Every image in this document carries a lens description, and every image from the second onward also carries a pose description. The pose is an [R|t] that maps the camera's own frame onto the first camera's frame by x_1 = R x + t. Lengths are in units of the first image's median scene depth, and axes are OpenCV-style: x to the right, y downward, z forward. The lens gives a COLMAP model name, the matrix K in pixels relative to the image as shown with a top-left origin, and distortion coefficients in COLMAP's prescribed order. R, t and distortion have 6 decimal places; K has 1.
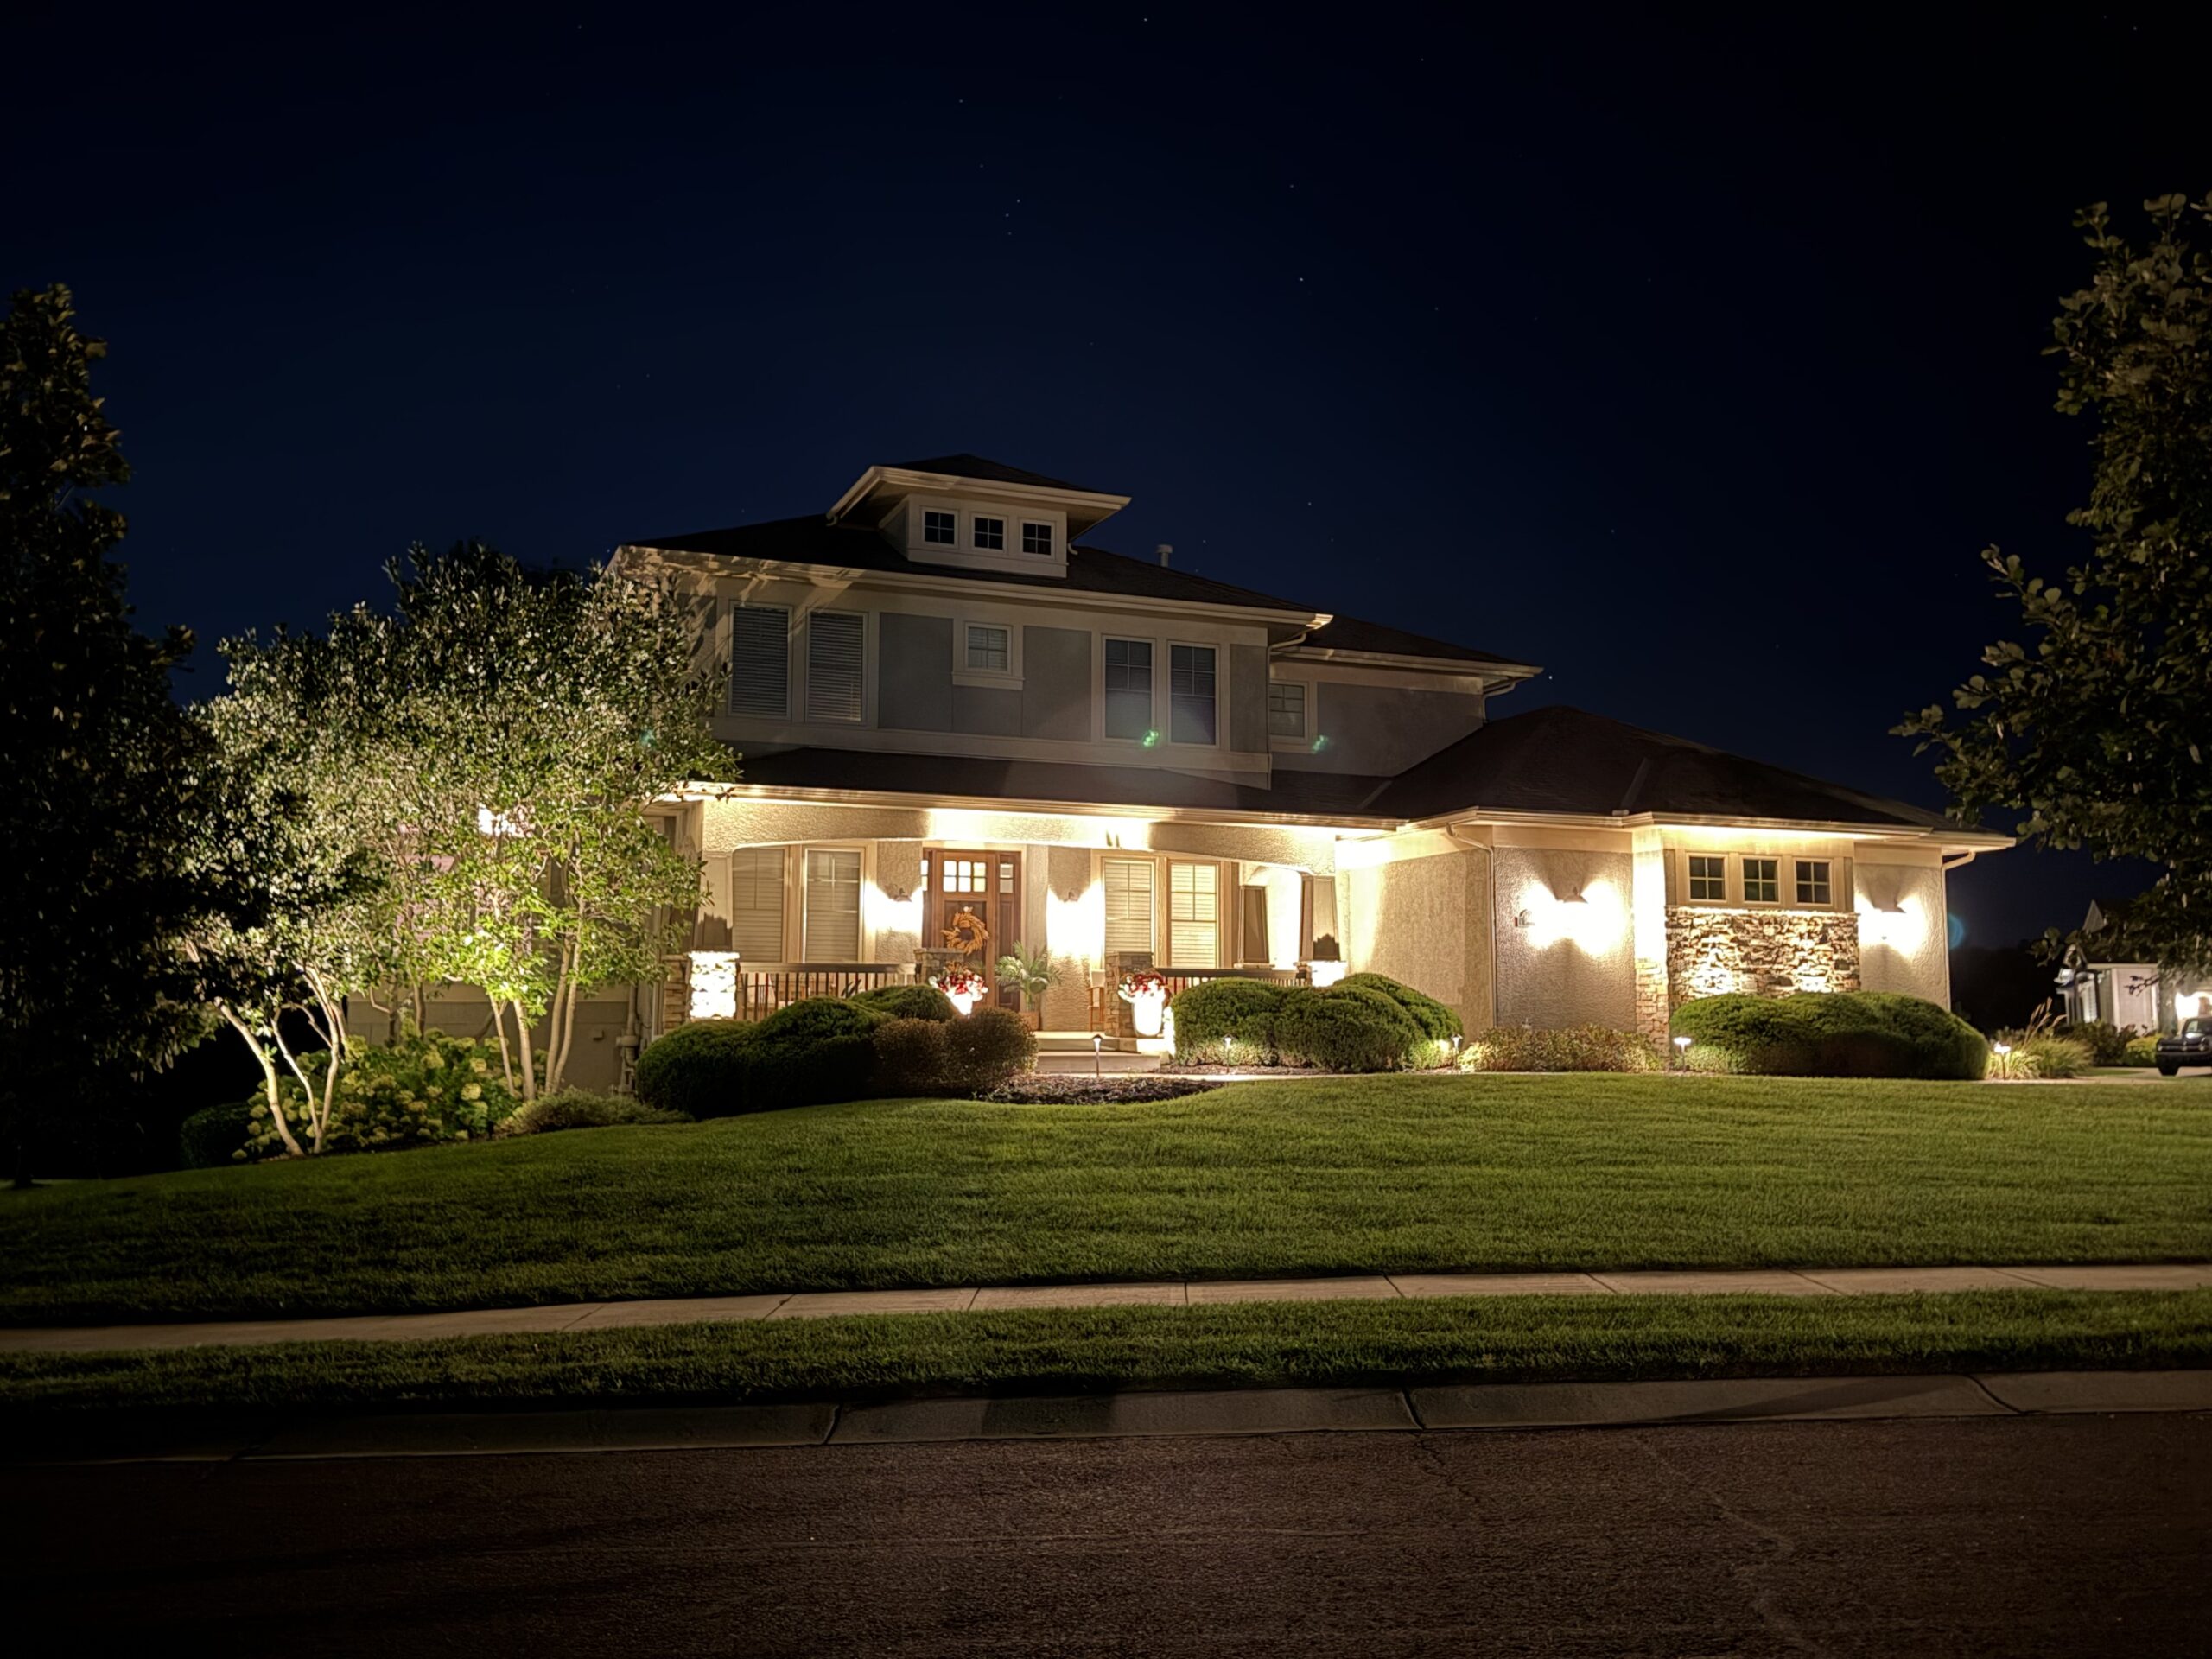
lens RADIAL K [[1854.8, 0, 1101.2], [0, 1854.8, 837.7], [0, 0, 1]] dist [0.182904, -0.367020]
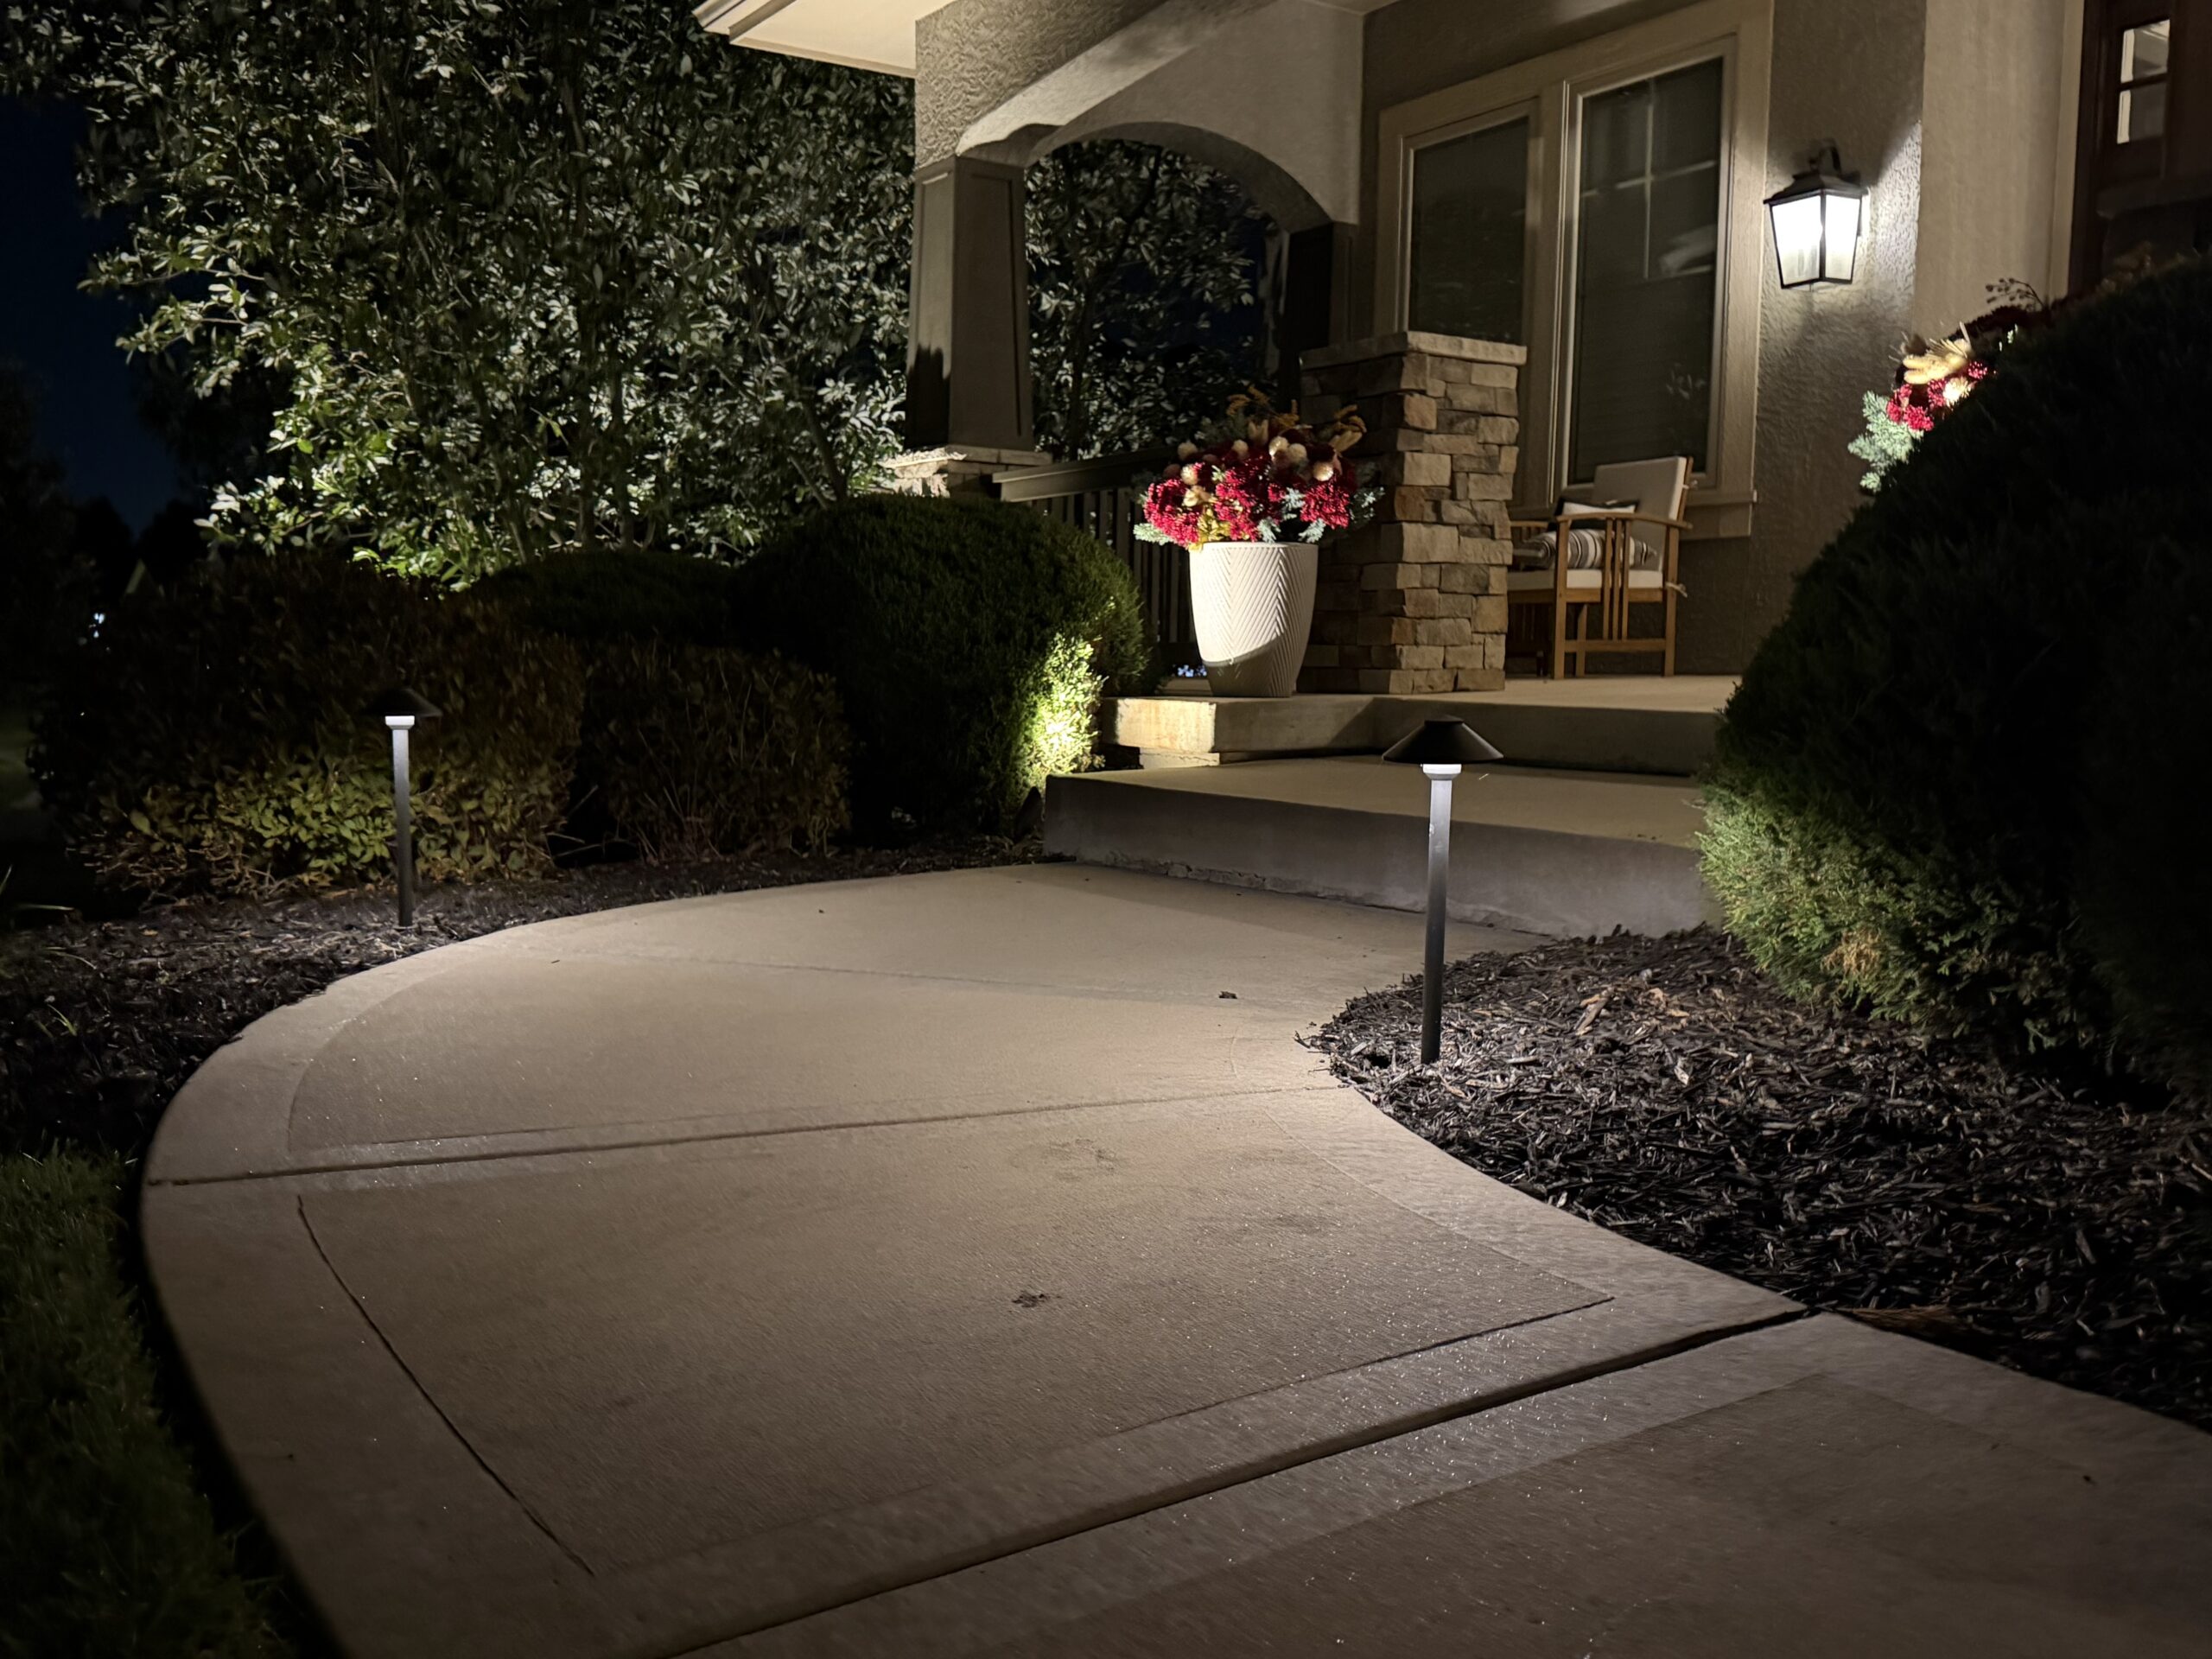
lens RADIAL K [[1854.8, 0, 1101.2], [0, 1854.8, 837.7], [0, 0, 1]] dist [0.182904, -0.367020]
pose [[0.222267, 0.099110, -0.969935, 0.152874], [0.091009, 0.988368, 0.121849, 0.085159], [0.970729, -0.115355, 0.210662, 0.840306]]
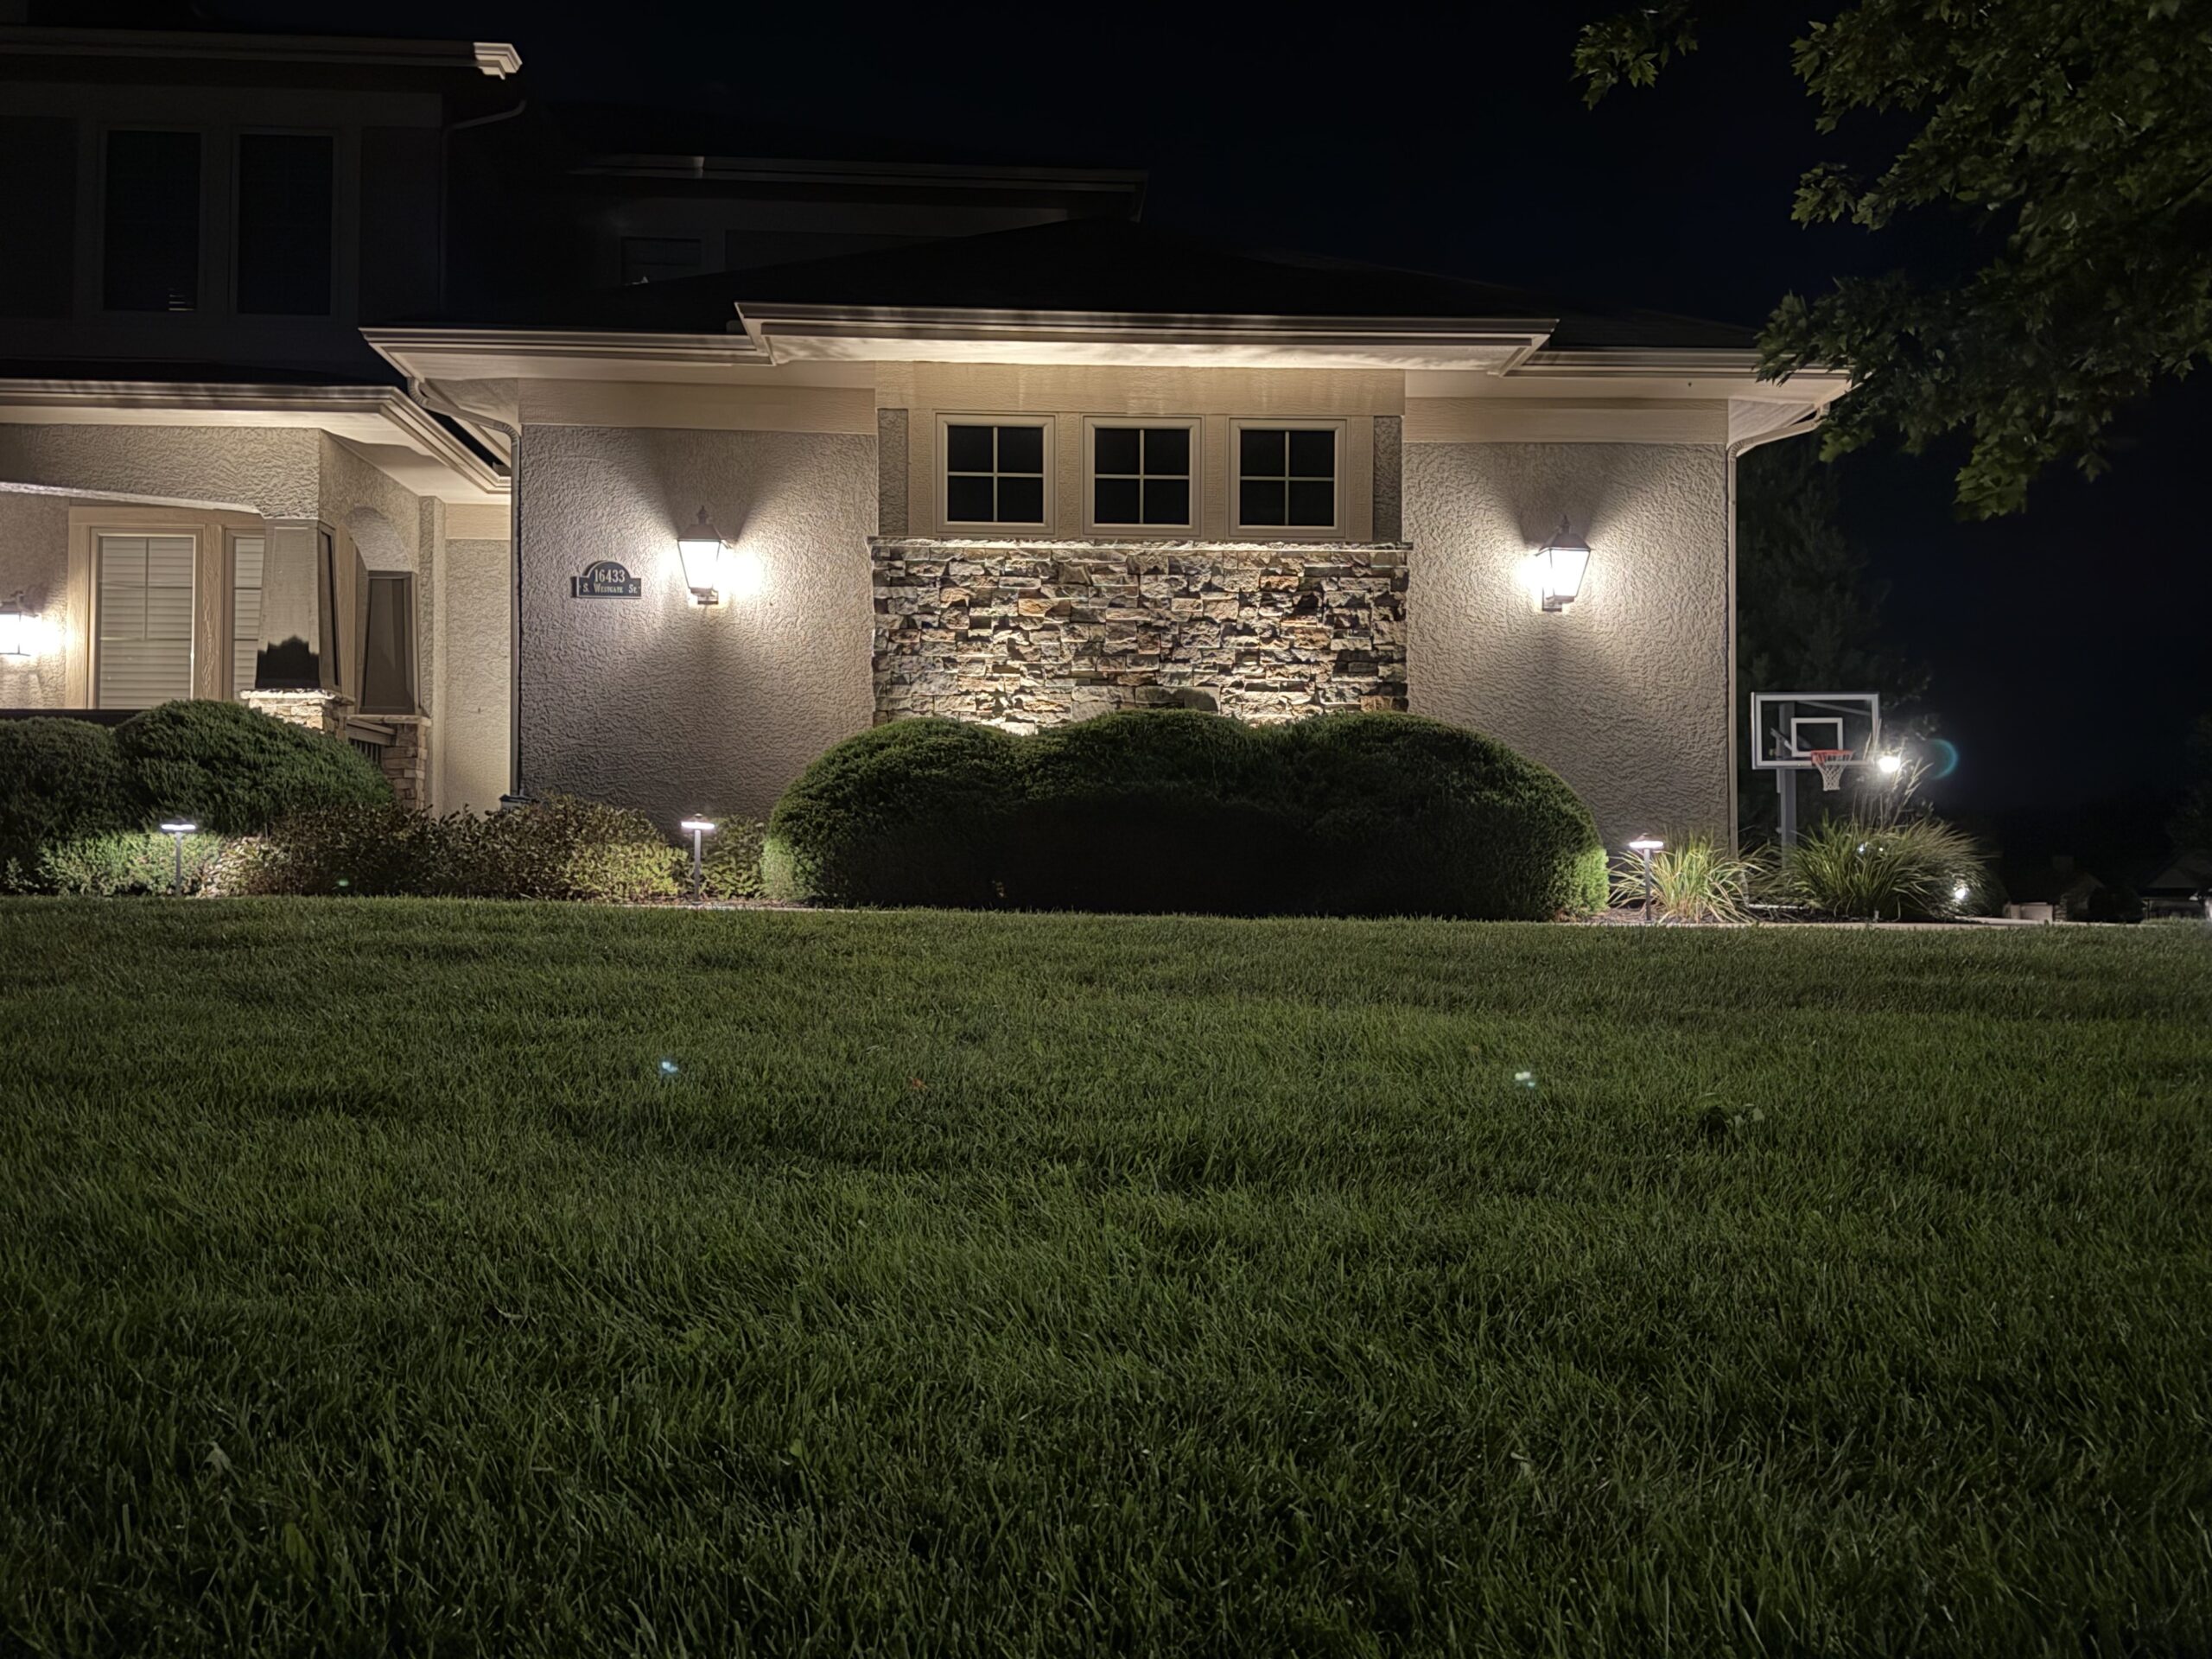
lens RADIAL K [[1854.8, 0, 1101.2], [0, 1854.8, 837.7], [0, 0, 1]] dist [0.182904, -0.367020]
pose [[0.949147, -0.011651, -0.314618, 0.492216], [0.033697, 0.997334, 0.064726, 0.081226], [0.313025, -0.072036, 0.947009, 0.592145]]
